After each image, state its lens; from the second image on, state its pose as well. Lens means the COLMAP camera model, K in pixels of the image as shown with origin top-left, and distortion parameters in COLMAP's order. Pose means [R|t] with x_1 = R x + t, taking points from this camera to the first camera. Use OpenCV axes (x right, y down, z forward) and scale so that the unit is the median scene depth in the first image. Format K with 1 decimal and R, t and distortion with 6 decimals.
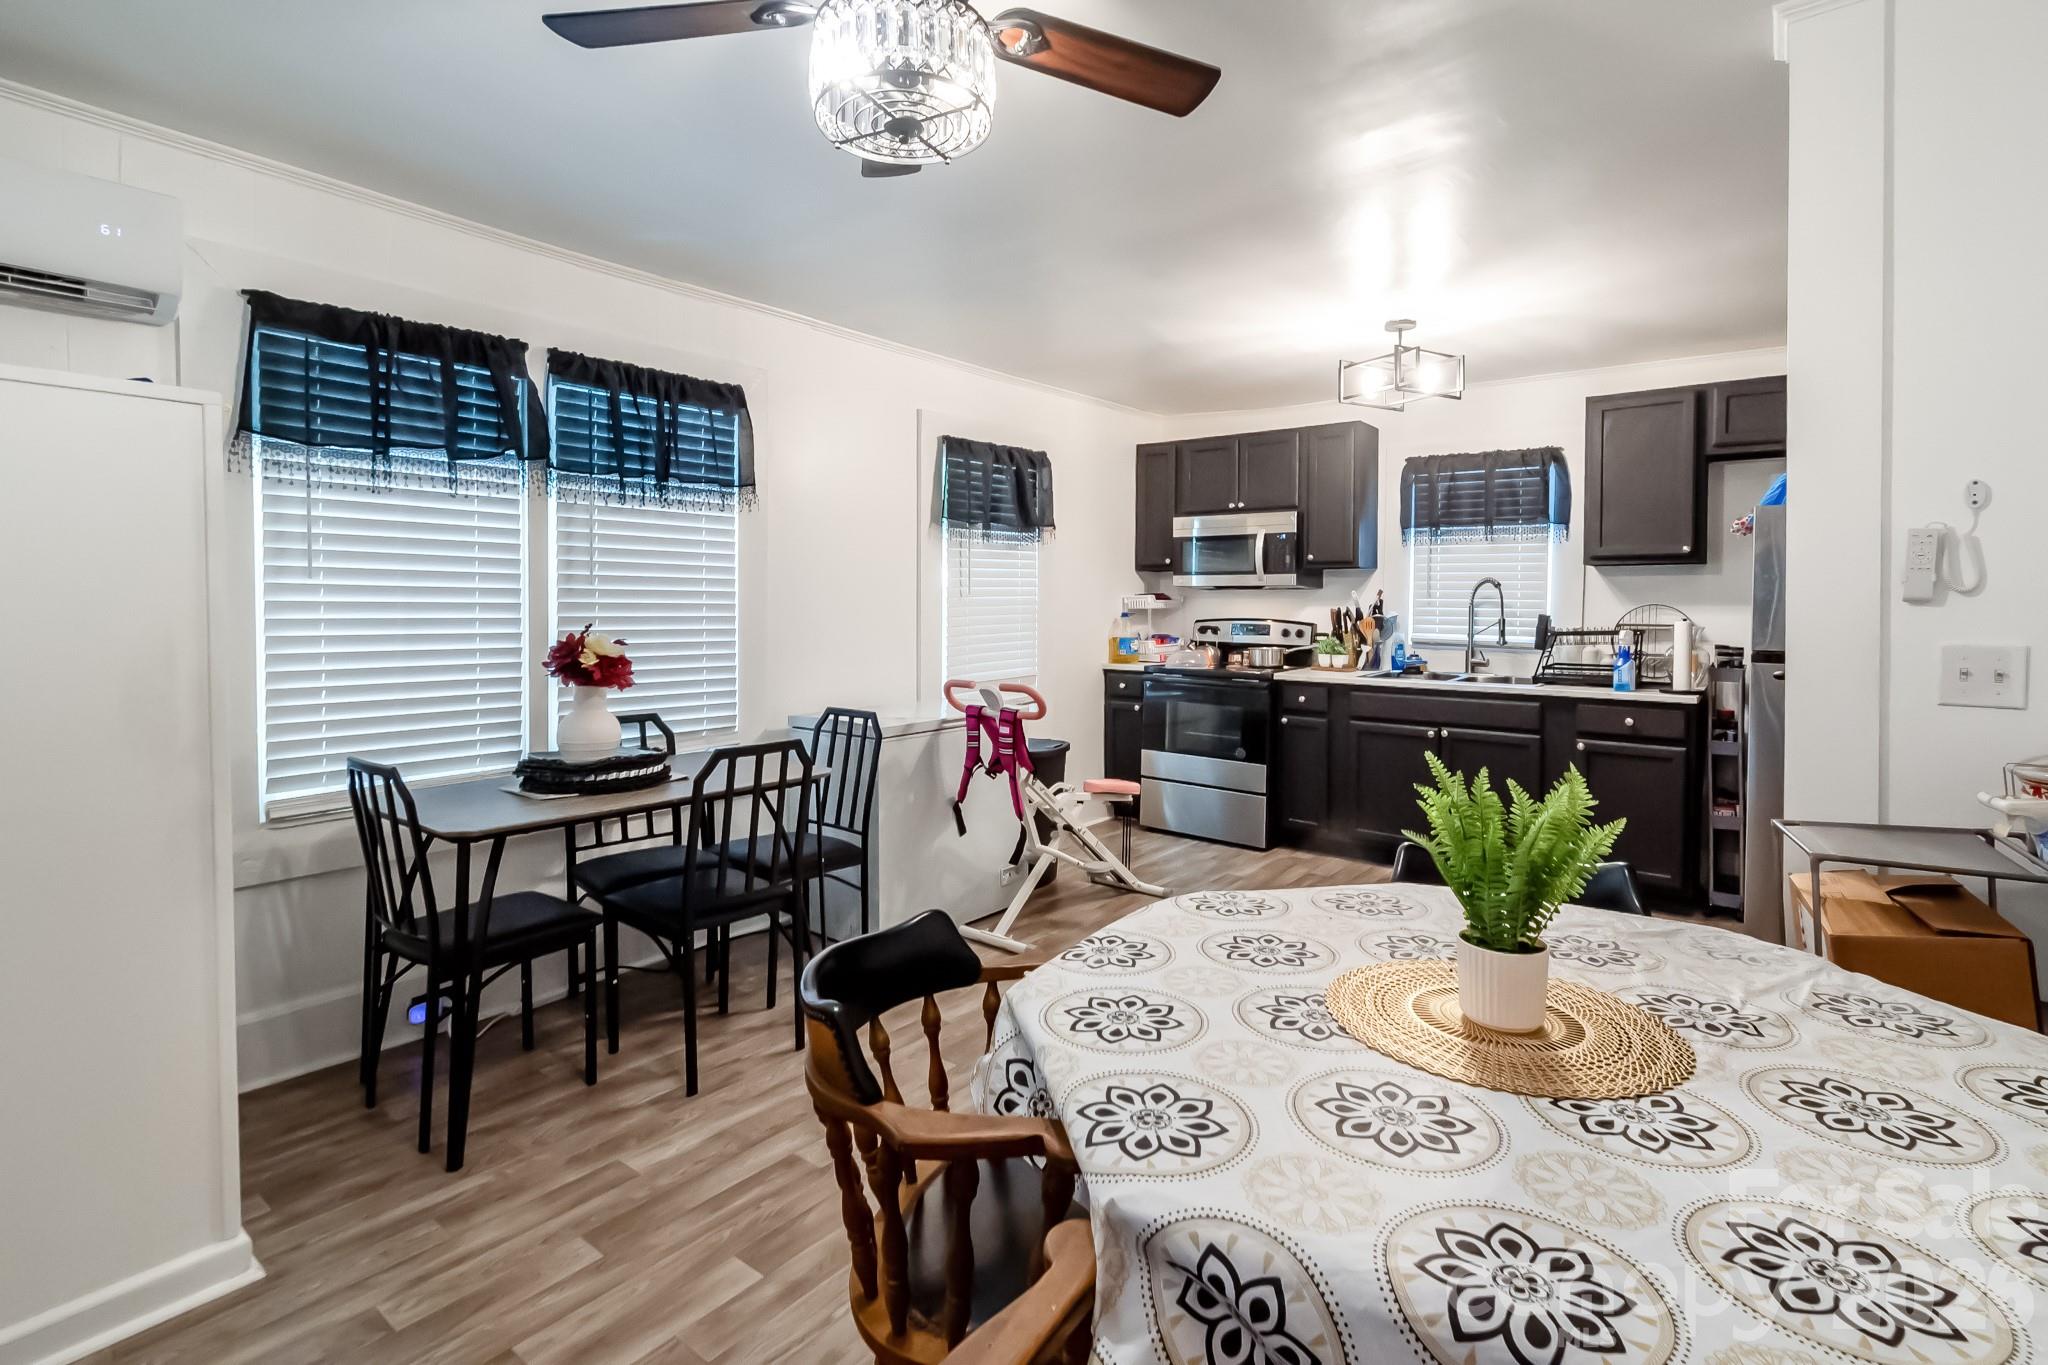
lens RADIAL K [[932.2, 0, 1097.1], [0, 932.2, 636.3], [0, 0, 1]] dist [0.012008, -0.005585]
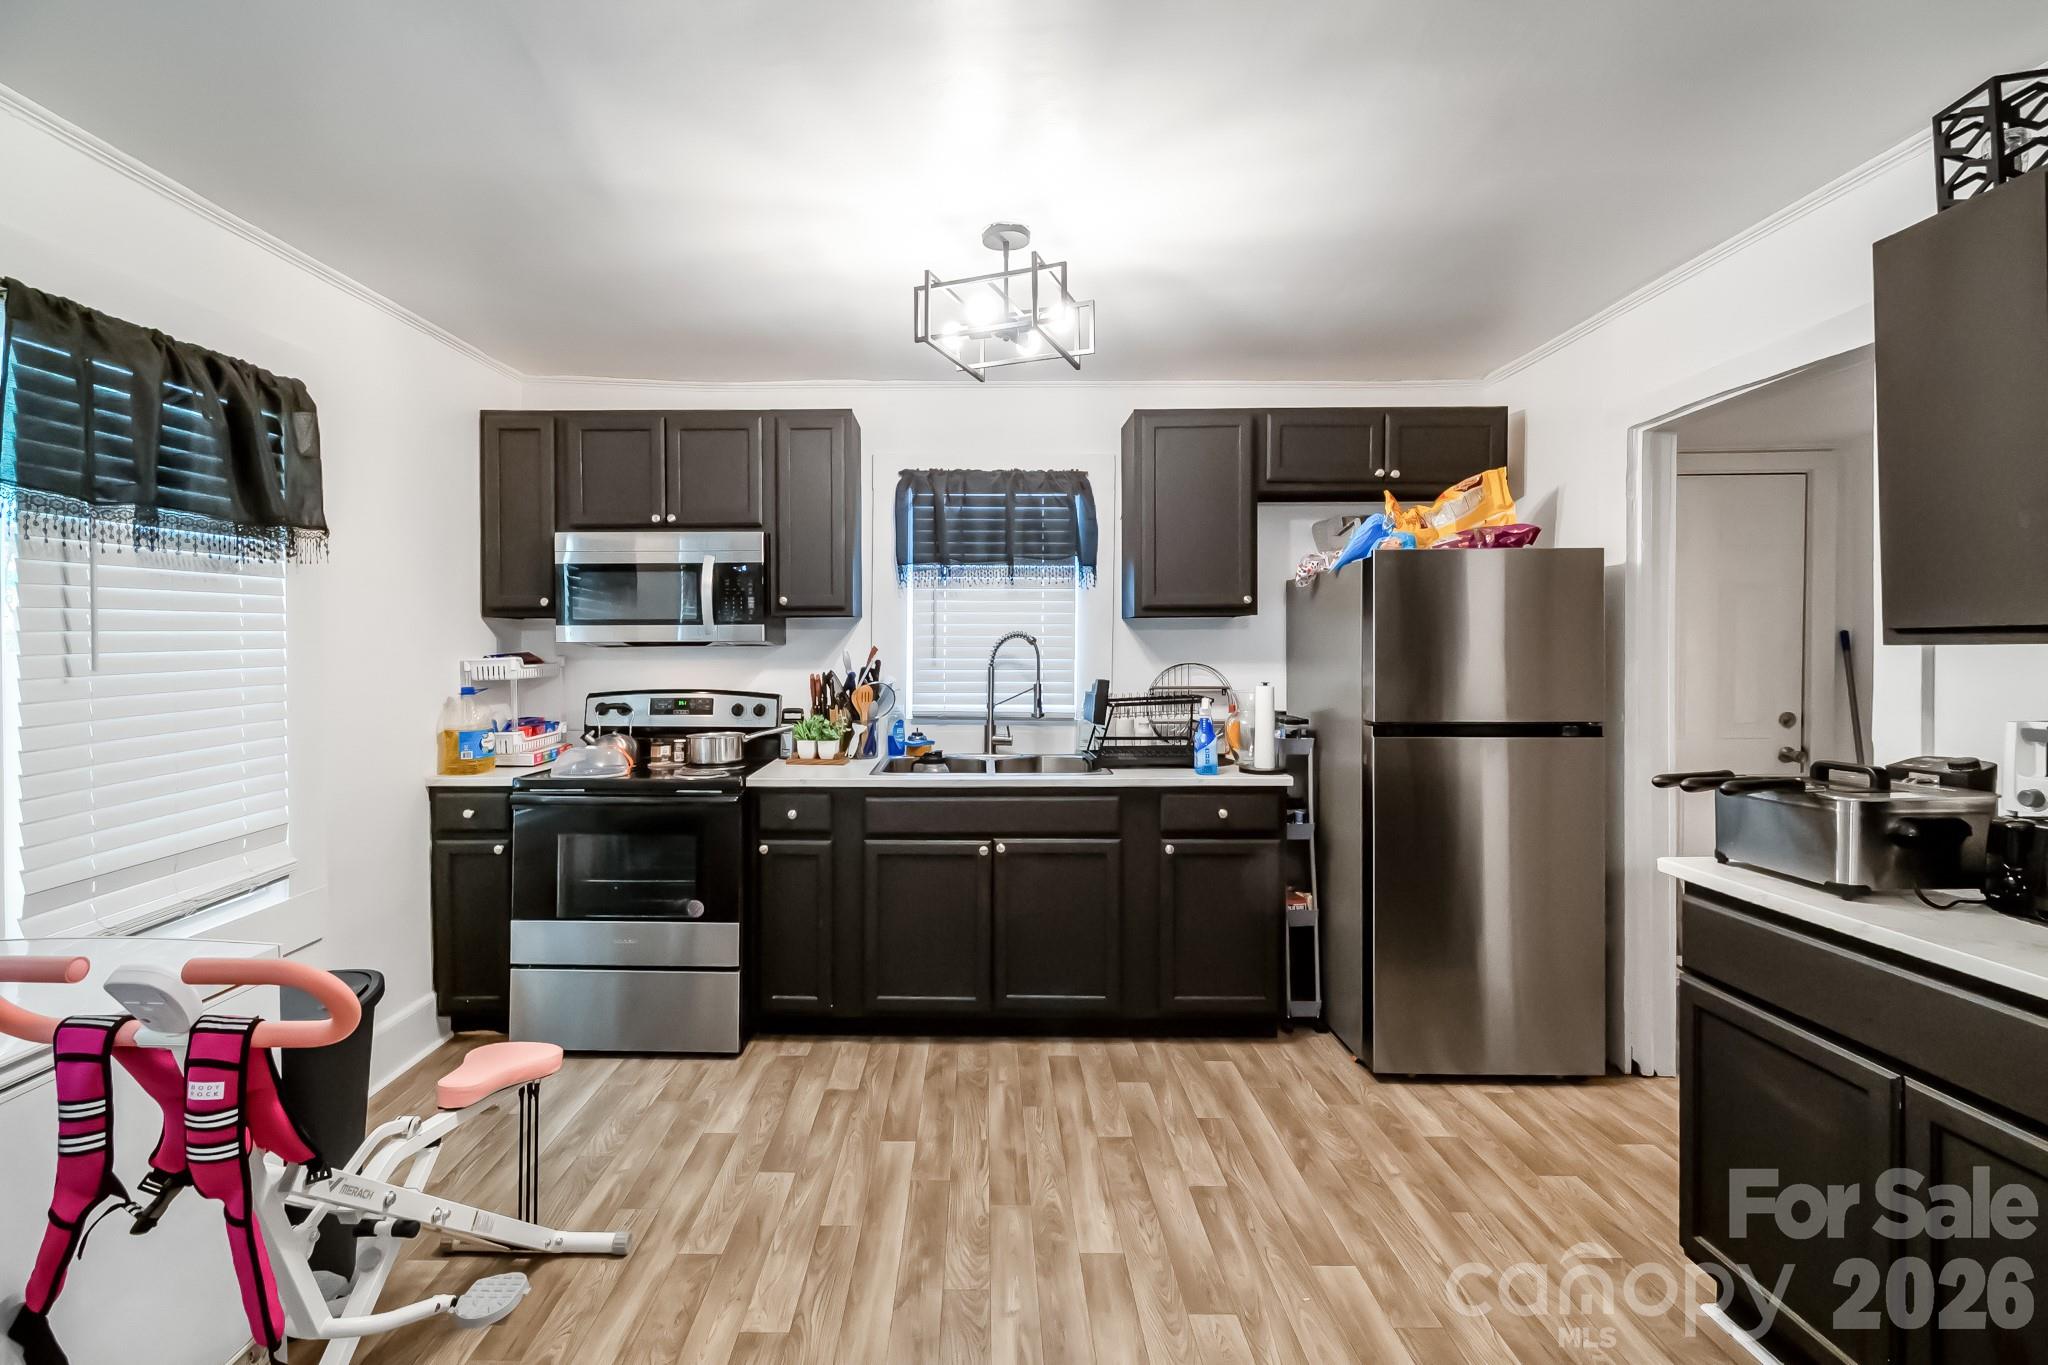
lens RADIAL K [[932.2, 0, 968.1], [0, 932.2, 660.9], [0, 0, 1]] dist [0.012008, -0.005585]
pose [[0.835219, -0.015858, 0.549689, -0.035615], [0.028223, 0.999503, -0.014048, -0.028139], [-0.549193, 0.027248, 0.835251, 0.377362]]
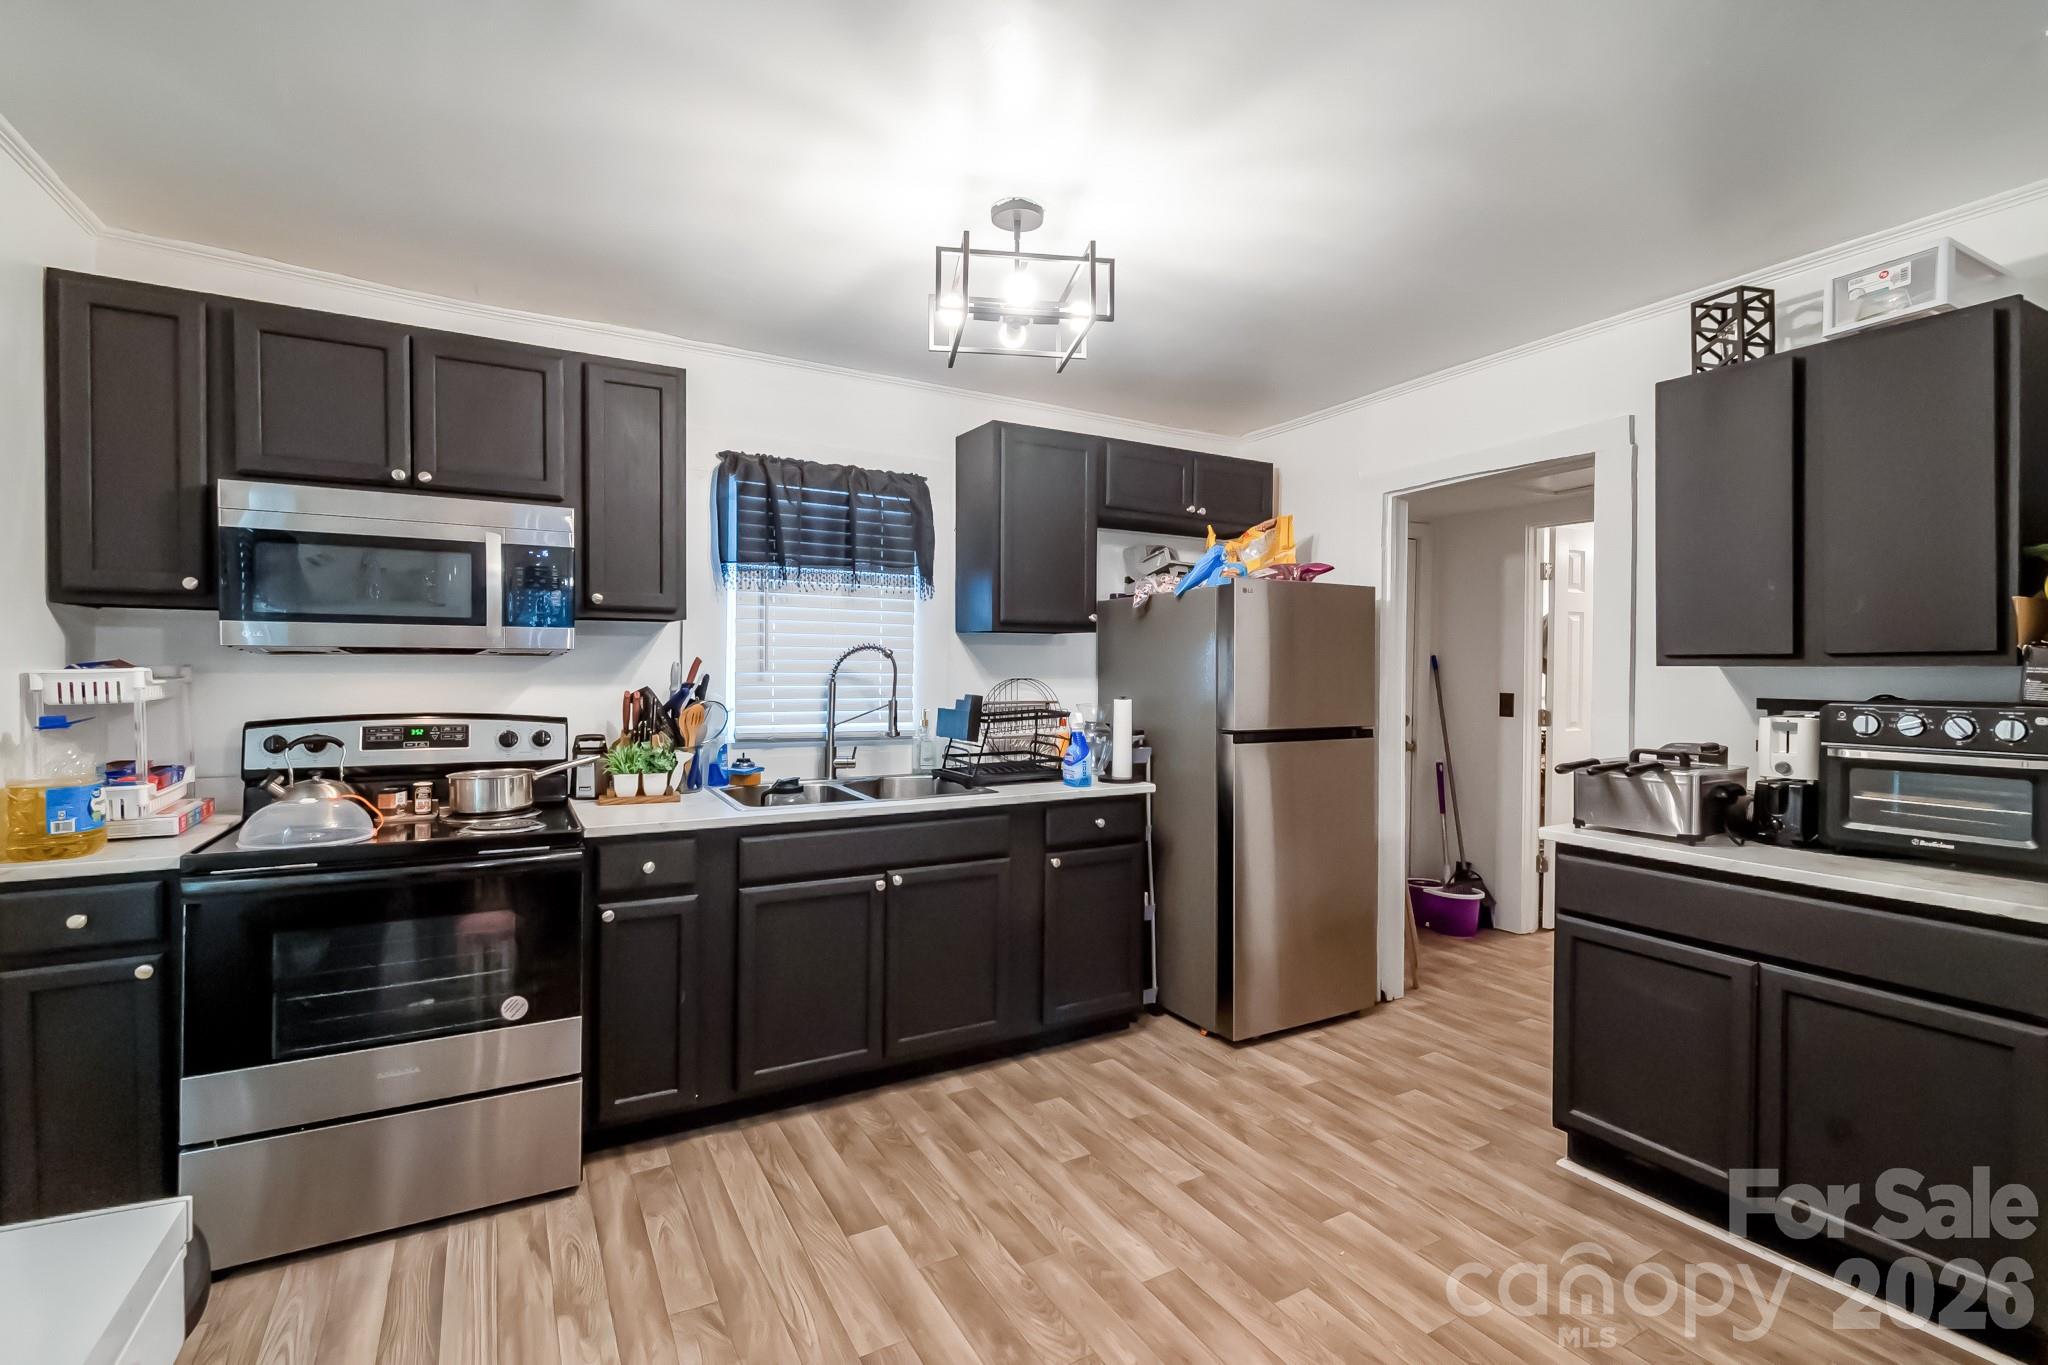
lens RADIAL K [[932.2, 0, 1066.8], [0, 932.2, 682.3], [0, 0, 1]] dist [0.012008, -0.005585]
pose [[0.430638, -0.021320, 0.902273, -0.147825], [0.029515, 0.999519, 0.009531, -0.034706], [-0.902042, 0.022526, 0.431060, 0.556123]]
